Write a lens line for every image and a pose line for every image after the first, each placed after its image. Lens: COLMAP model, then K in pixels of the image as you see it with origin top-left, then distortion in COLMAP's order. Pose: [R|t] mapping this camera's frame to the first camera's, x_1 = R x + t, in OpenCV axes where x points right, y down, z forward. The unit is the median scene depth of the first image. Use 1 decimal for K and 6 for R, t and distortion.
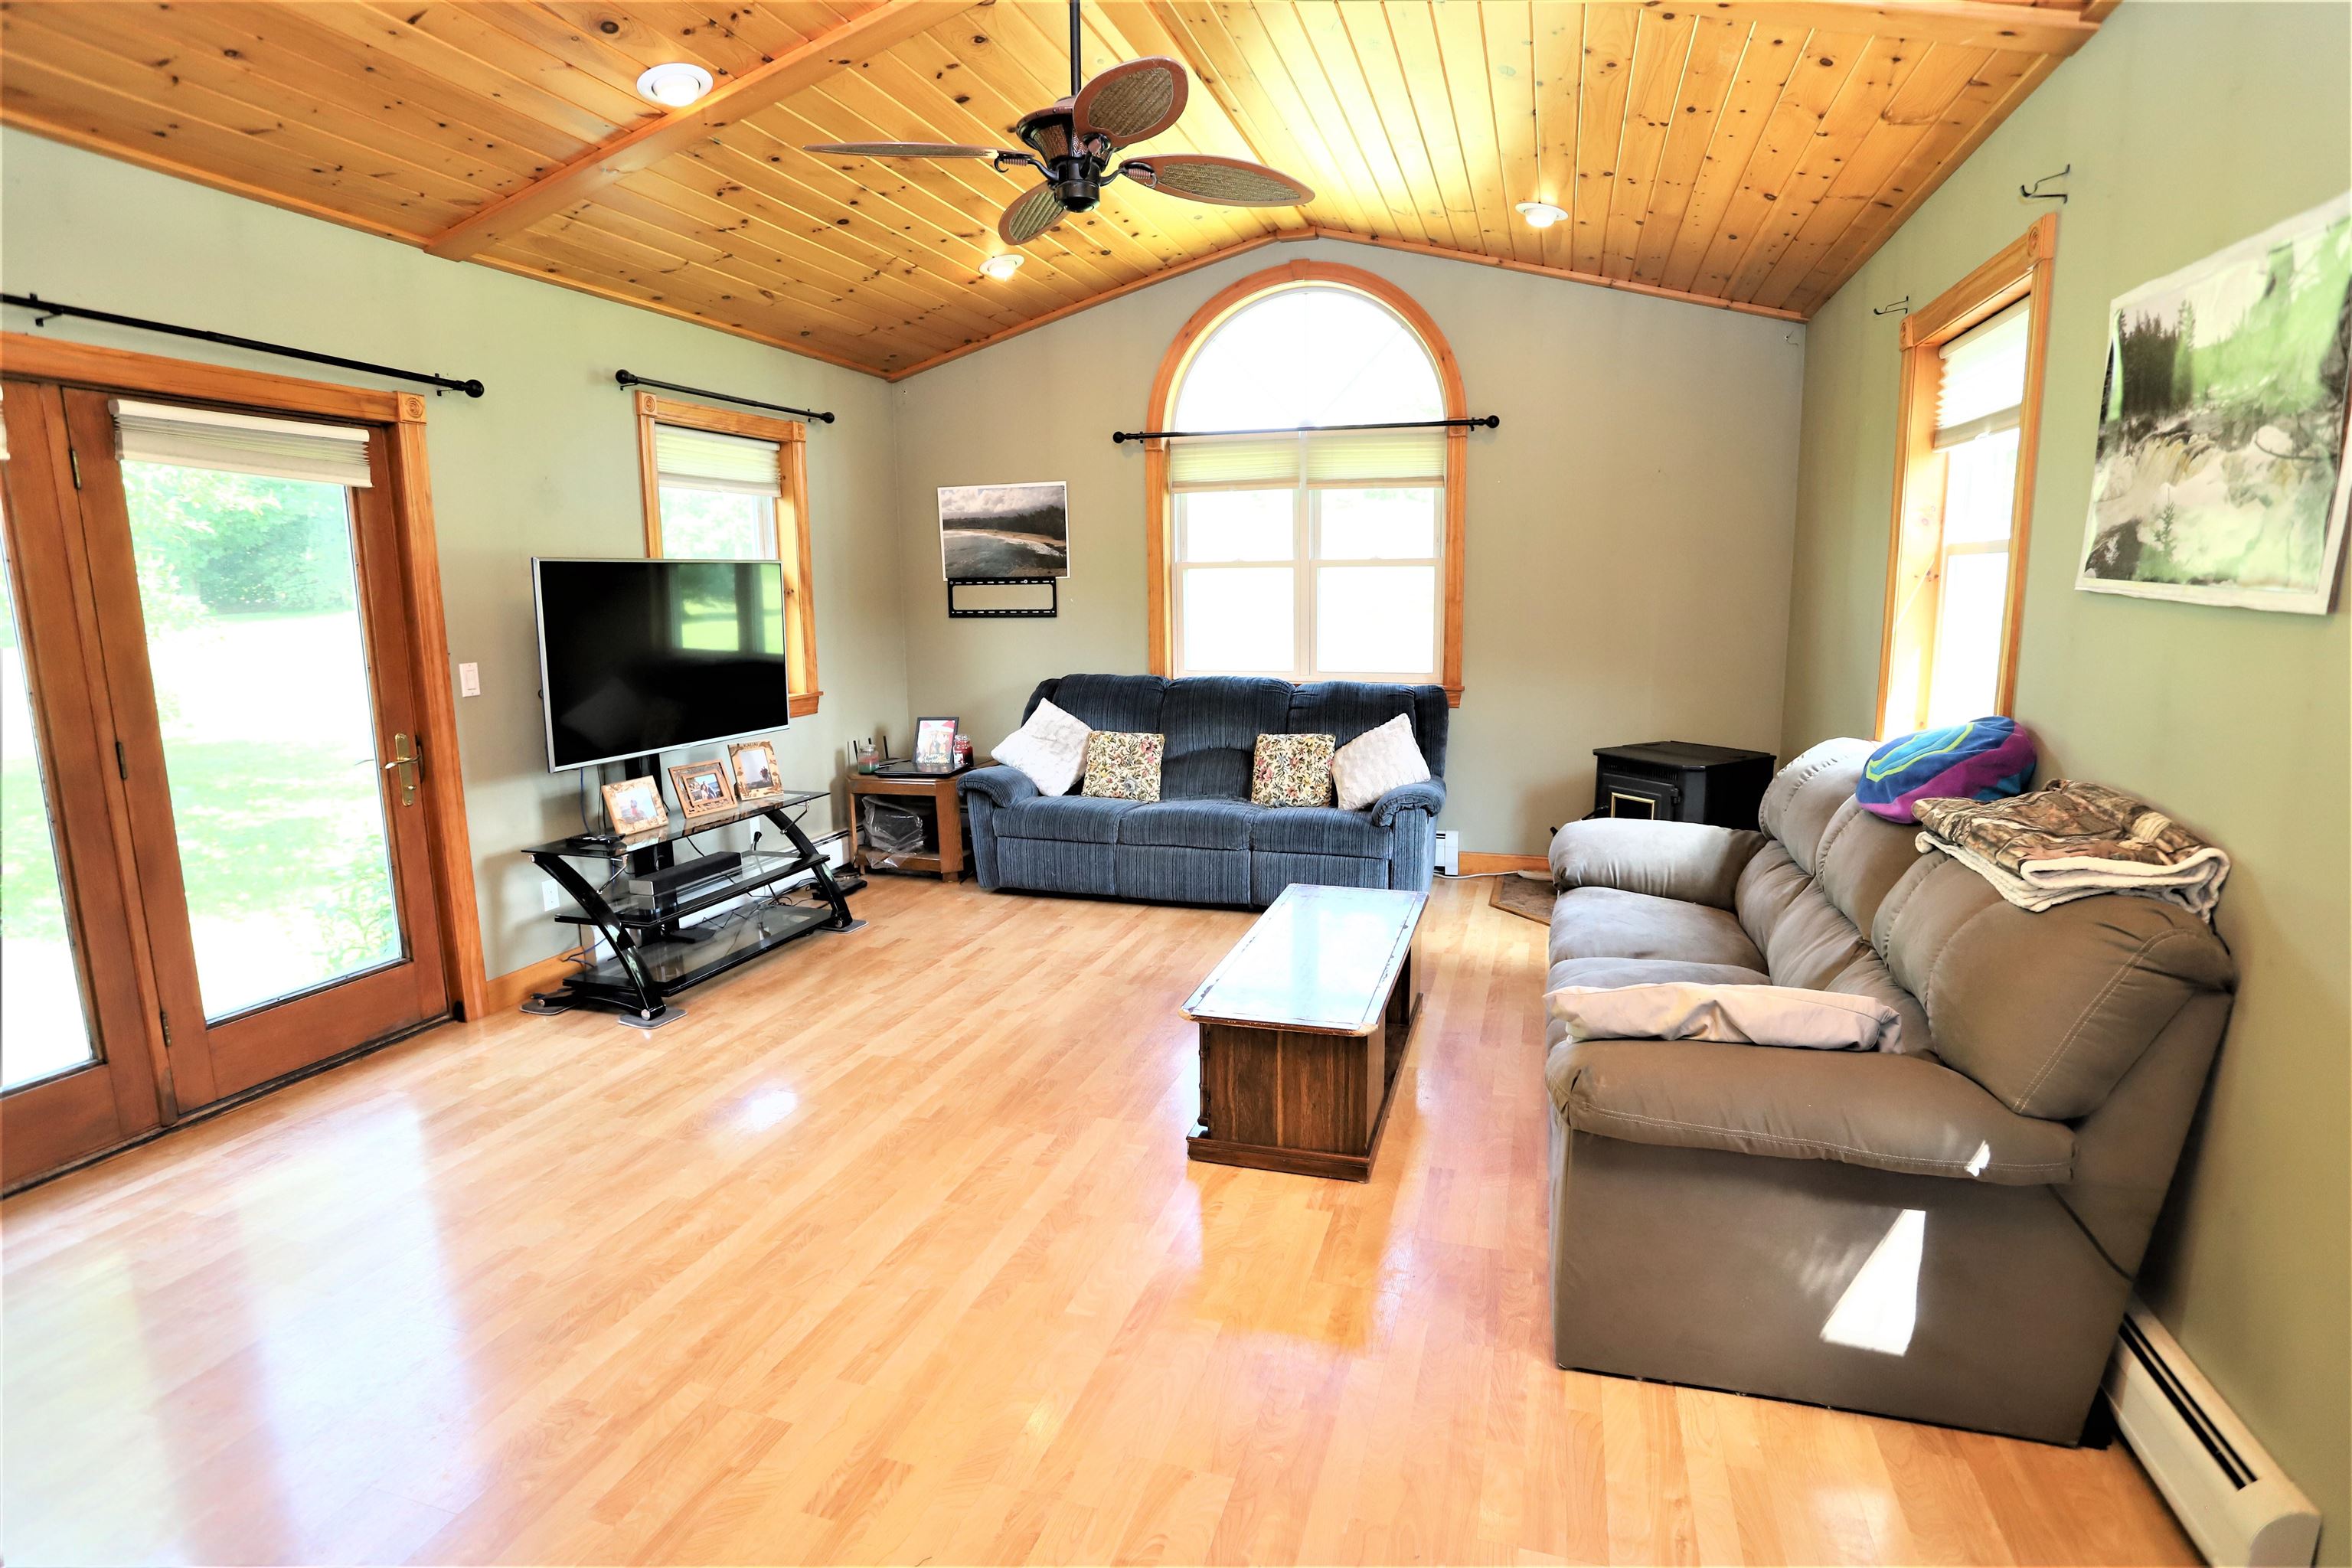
lens RADIAL K [[1171.8, 0, 1187.6], [0, 1171.8, 781.4], [0, 0, 1]] dist [-0.076167, 0.035877]
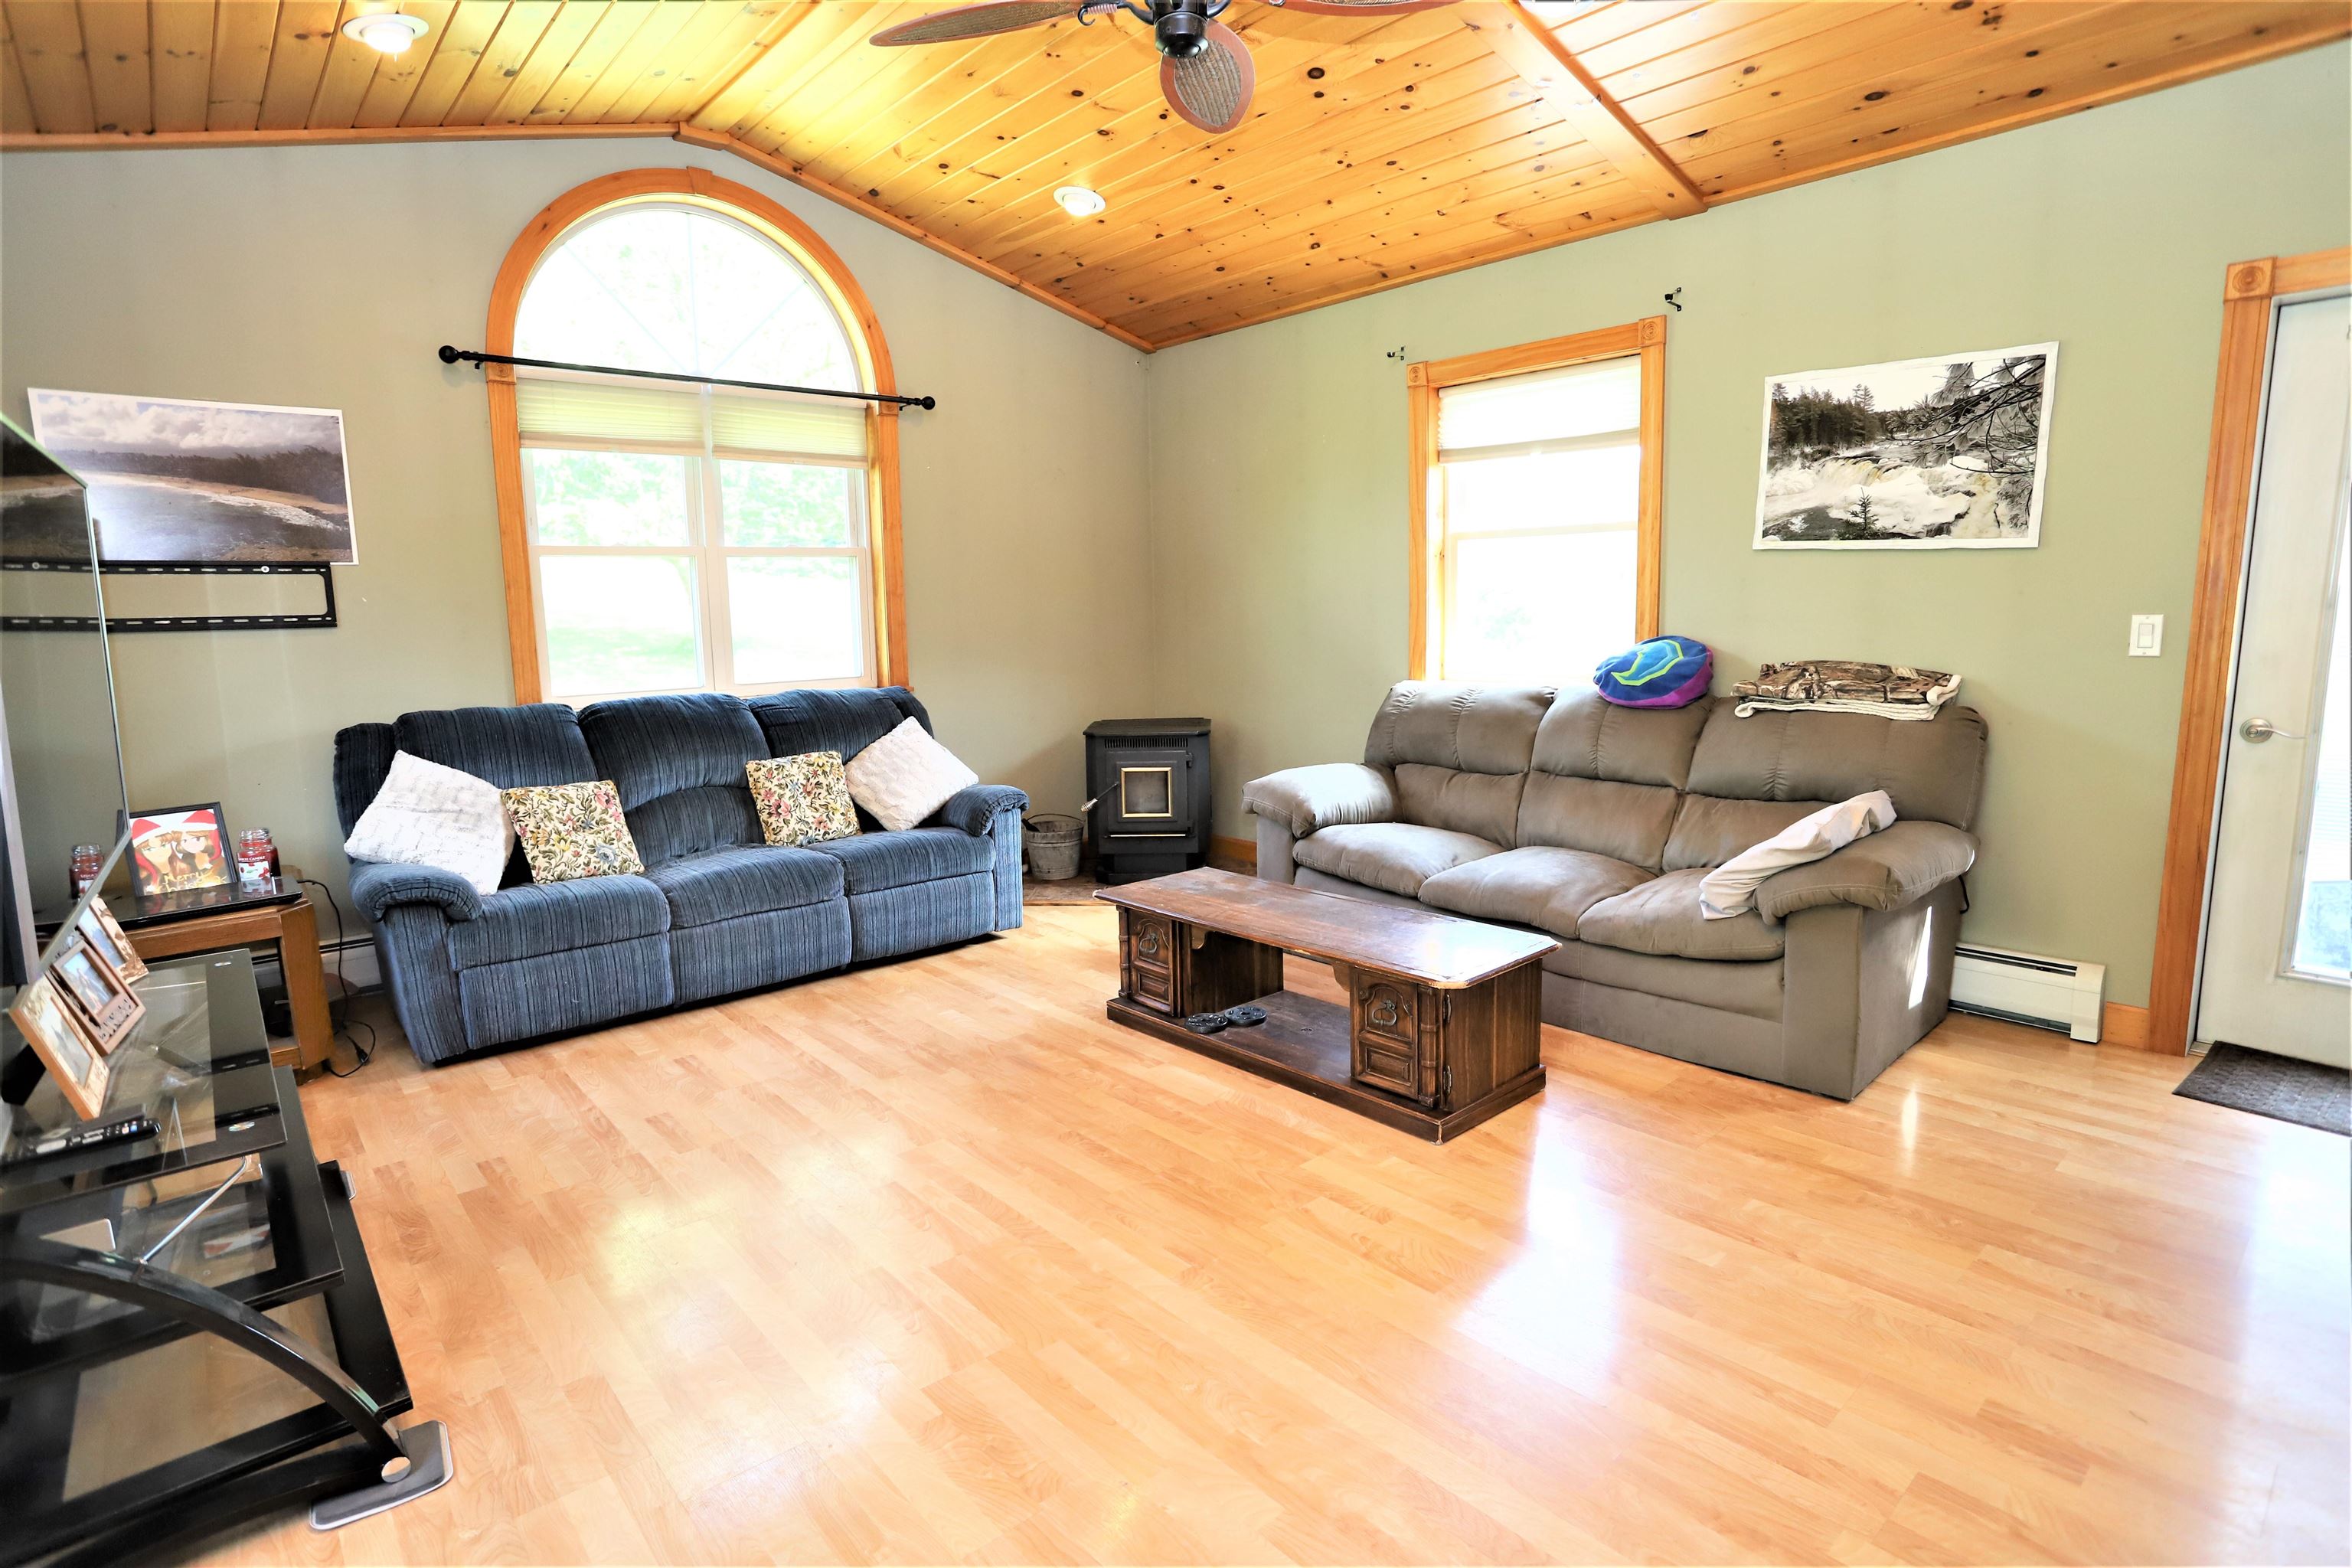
lens RADIAL K [[1171.8, 0, 1187.6], [0, 1171.8, 781.4], [0, 0, 1]] dist [-0.076167, 0.035877]
pose [[0.521091, -0.126194, 0.844121, -0.453091], [0.156828, 0.986327, 0.050640, -0.020776], [-0.838969, 0.105994, 0.533756, 0.344980]]
